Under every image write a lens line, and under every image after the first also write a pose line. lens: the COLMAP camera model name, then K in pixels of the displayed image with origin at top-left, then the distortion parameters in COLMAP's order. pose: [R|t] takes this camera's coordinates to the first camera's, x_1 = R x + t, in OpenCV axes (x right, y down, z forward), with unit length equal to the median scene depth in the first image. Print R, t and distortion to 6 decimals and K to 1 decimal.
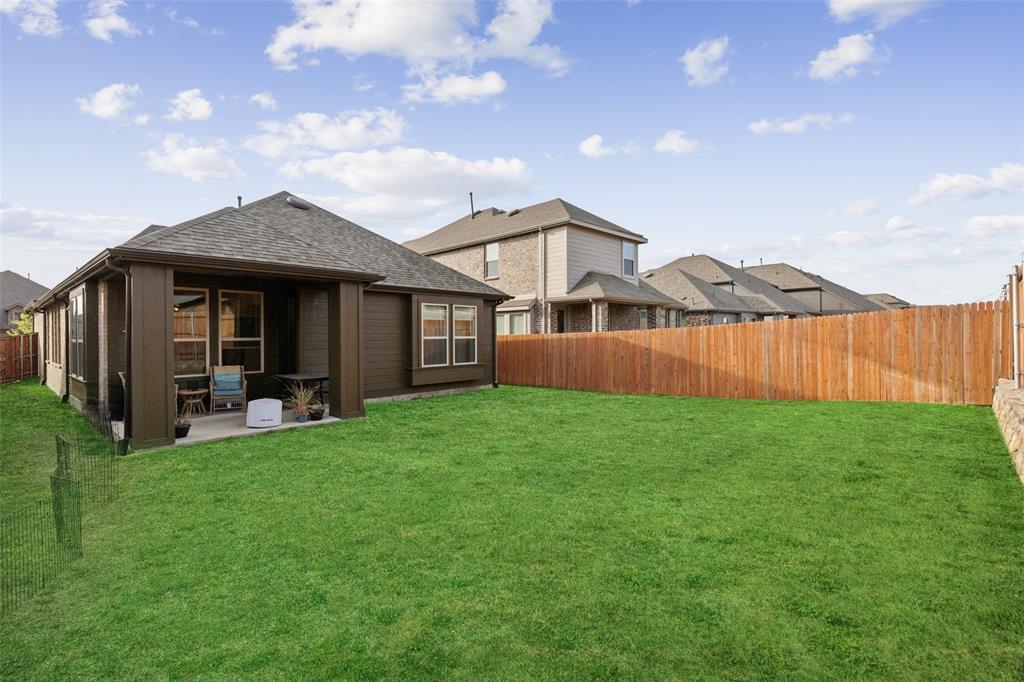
lens RADIAL K [[483.5, 0, 510.2], [0, 483.5, 334.4], [0, 0, 1]] dist [0.004891, -0.000065]
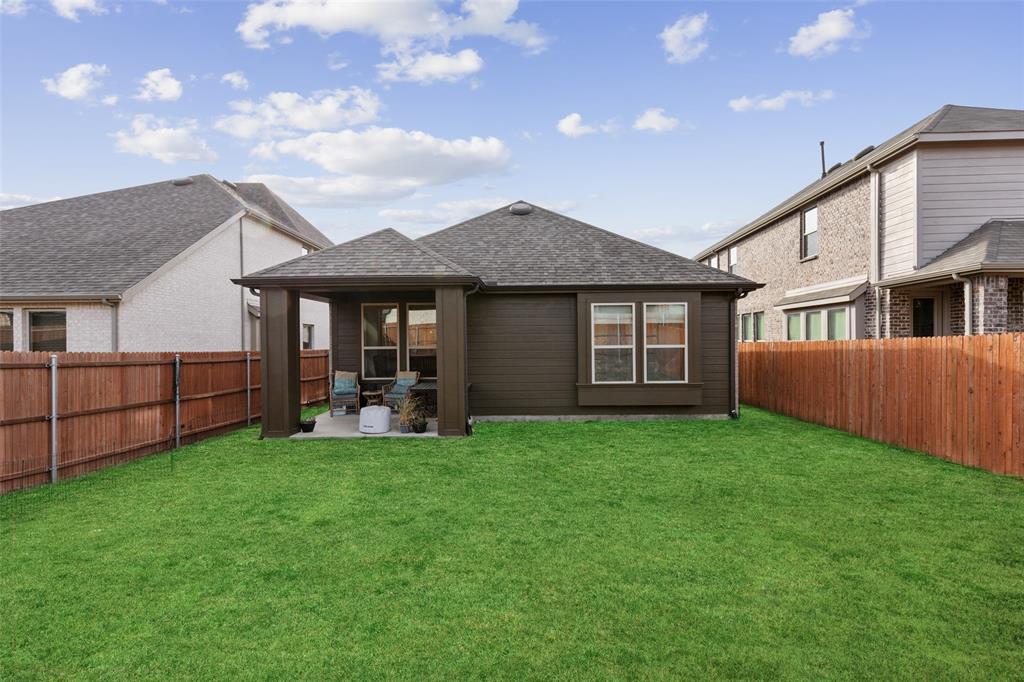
lens RADIAL K [[476.2, 0, 514.5], [0, 476.2, 344.6], [0, 0, 1]] dist [0.002374, -0.000197]
pose [[0.653905, 0.005521, -0.756557, 0.259559], [0.005550, 0.999911, 0.012095, -0.005672], [0.756557, -0.012108, 0.653816, 0.305802]]
